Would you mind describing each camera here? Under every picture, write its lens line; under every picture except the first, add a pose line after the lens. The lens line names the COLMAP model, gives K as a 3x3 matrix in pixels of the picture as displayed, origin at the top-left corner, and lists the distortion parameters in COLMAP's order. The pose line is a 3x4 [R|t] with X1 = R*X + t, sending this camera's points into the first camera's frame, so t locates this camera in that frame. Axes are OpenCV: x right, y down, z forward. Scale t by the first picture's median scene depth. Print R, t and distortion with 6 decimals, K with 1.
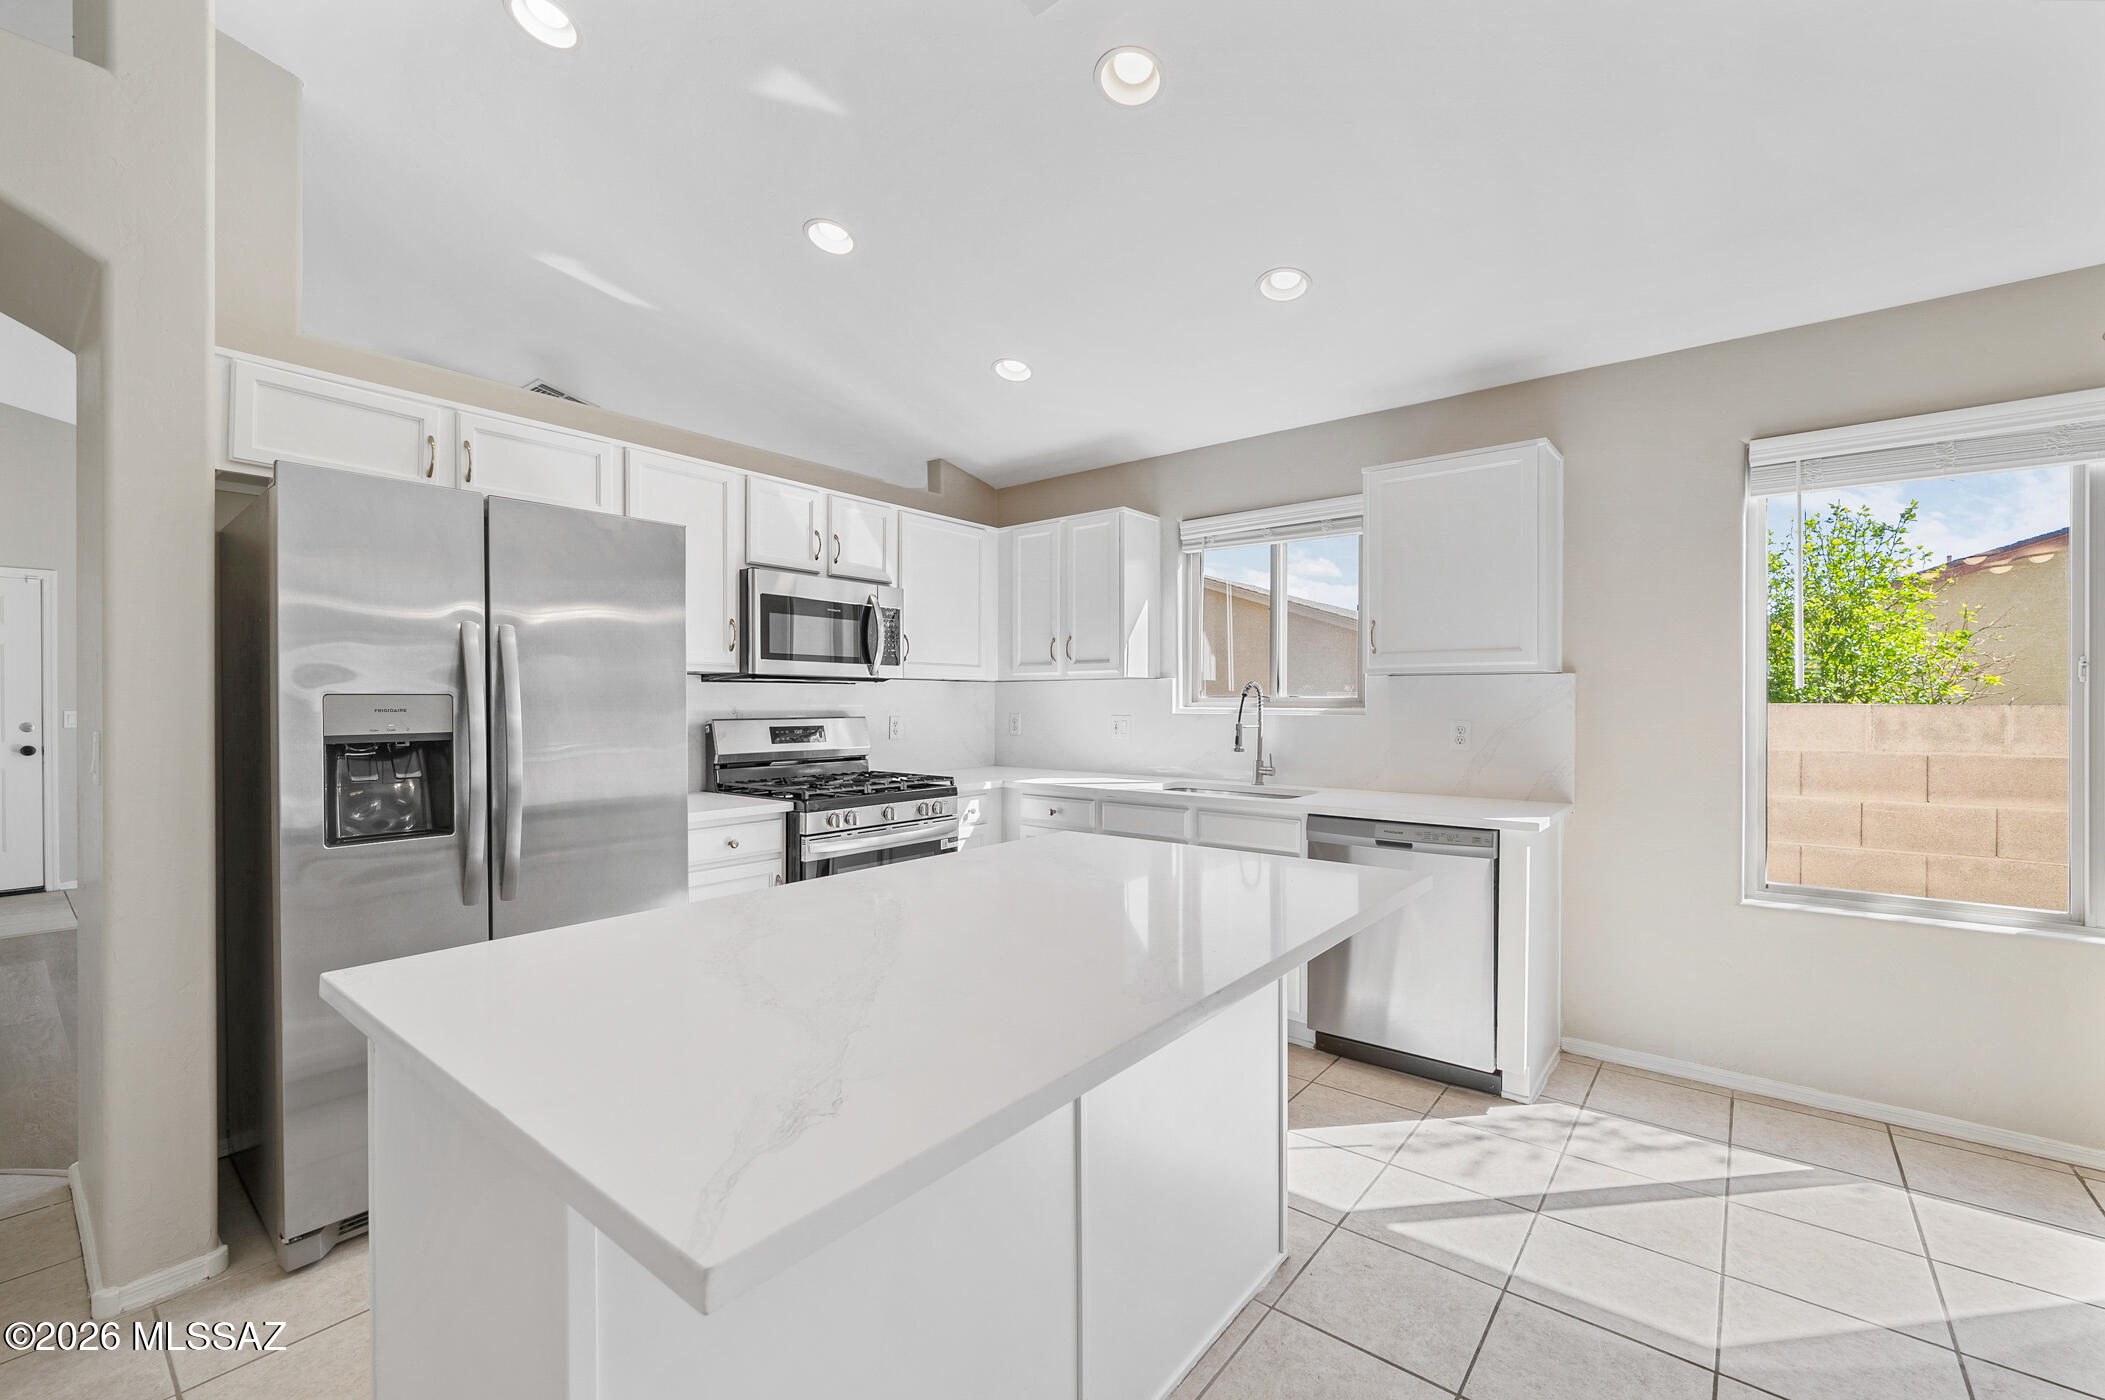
lens RADIAL K [[866.9, 0, 1054.0], [0, 866.9, 708.4], [0, 0, 1]] dist [-0.005264, -0.000246]
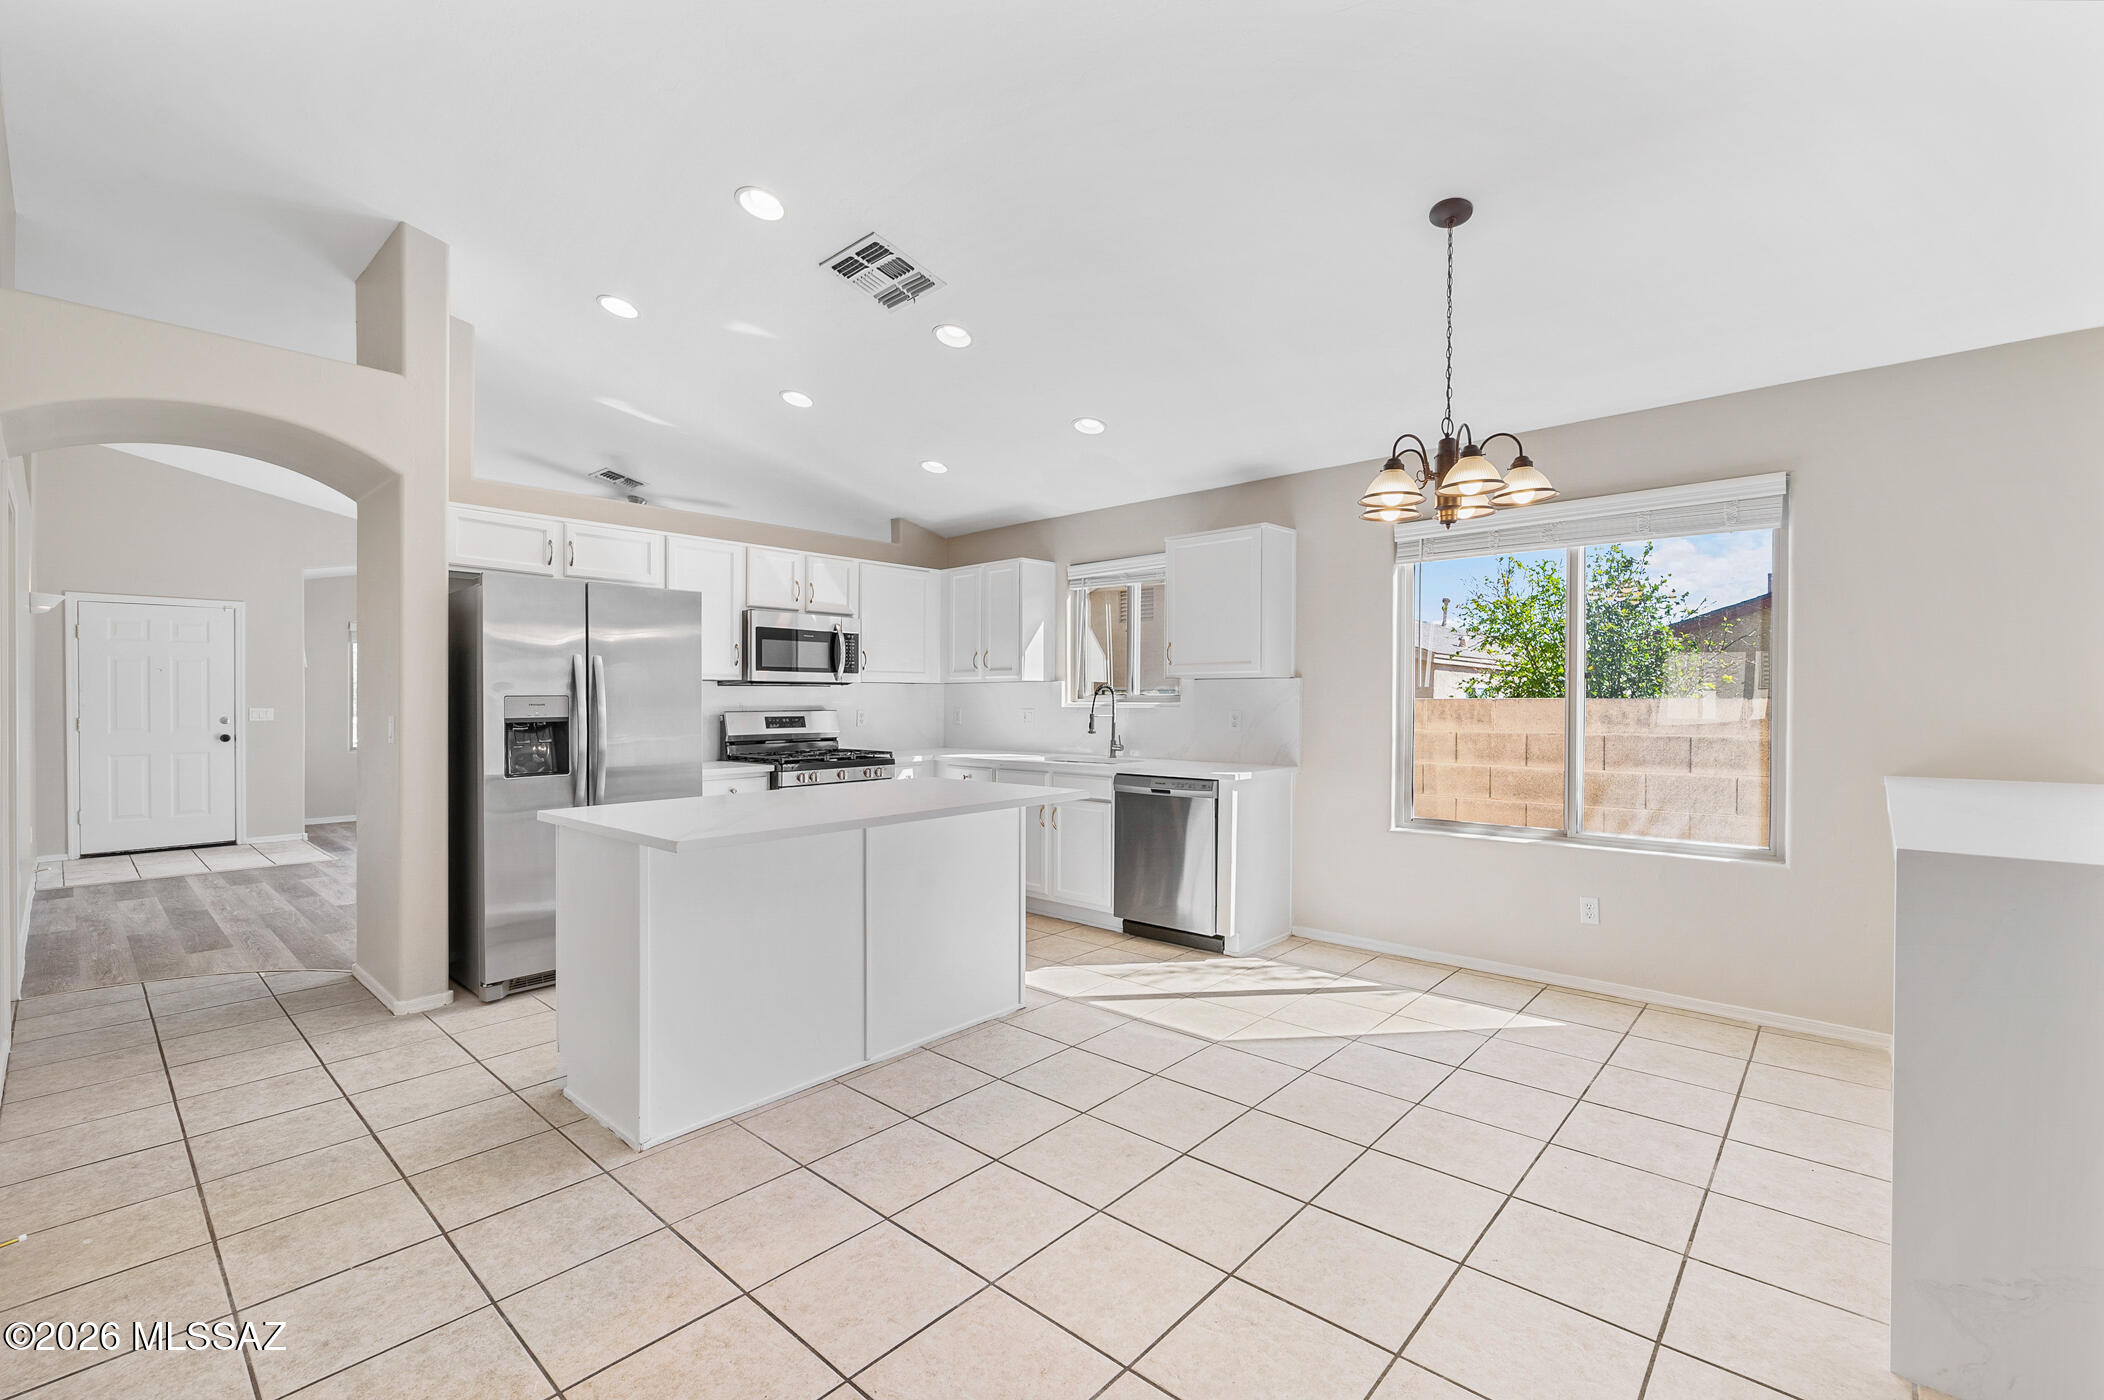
lens RADIAL K [[885.5, 0, 1070.6], [0, 885.5, 695.7], [0, 0, 1]] dist [-0.003585, -0.000573]
pose [[0.999206, -0.003674, -0.039680, 0.247130], [0.003227, 0.999931, -0.011322, 0.004663], [0.039719, 0.011185, 0.999148, -0.469896]]
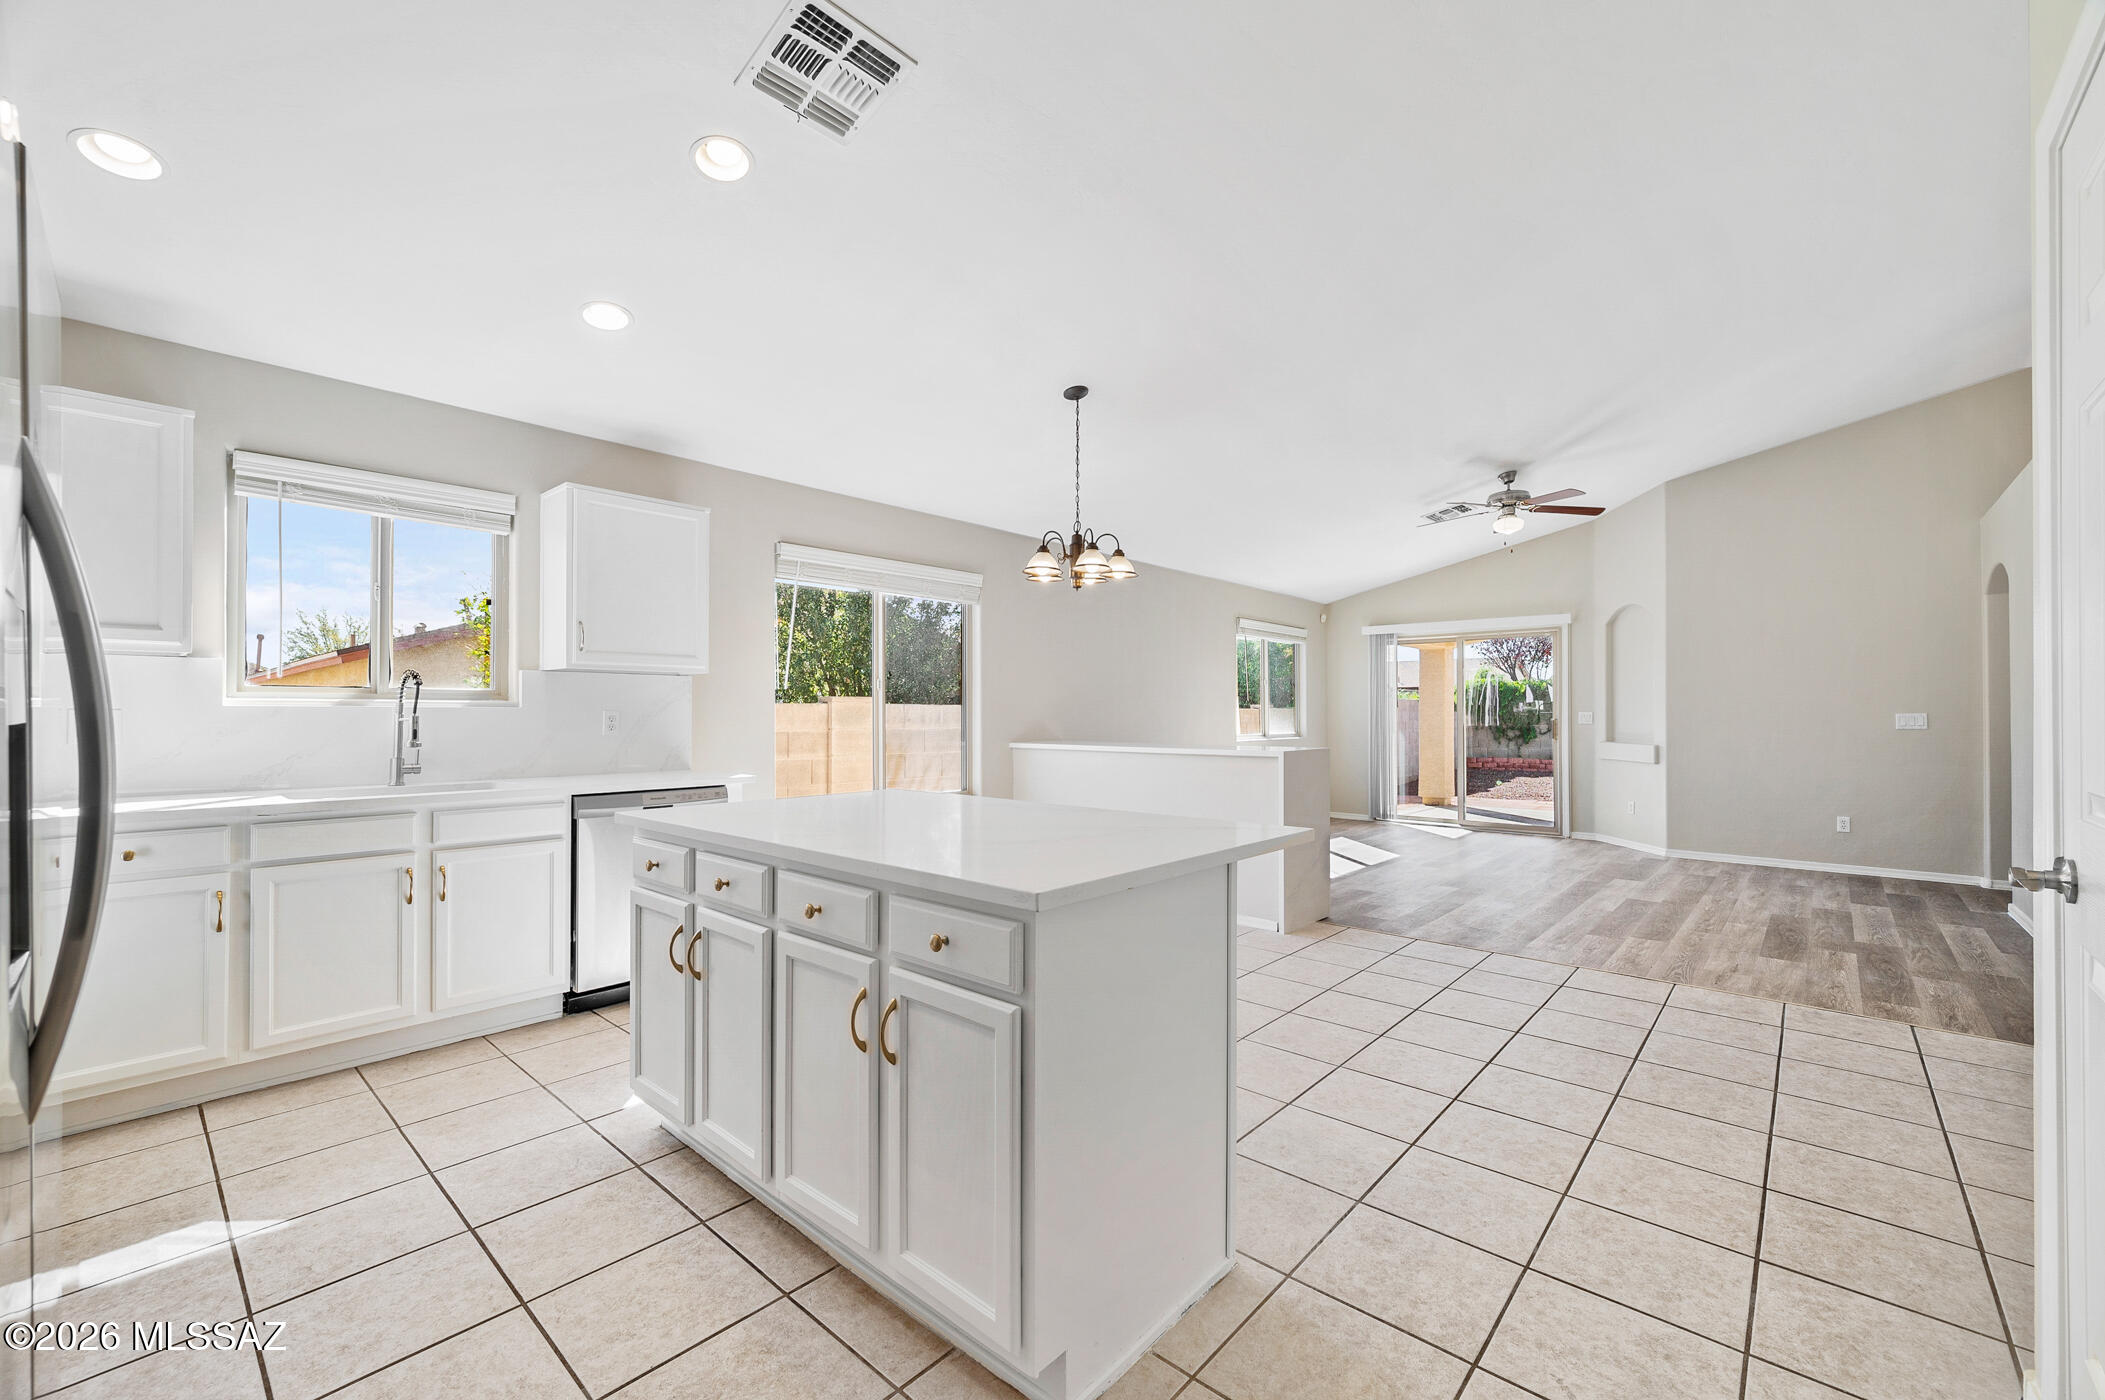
lens RADIAL K [[844.7, 0, 1057.2], [0, 844.7, 708.2], [0, 0, 1]] dist [0.001044, 0.000133]
pose [[0.053825, 0.004168, 0.998542, -0.649954], [0.006600, 0.999968, -0.004530, 0.018744], [-0.998529, 0.006834, 0.053795, 0.301517]]
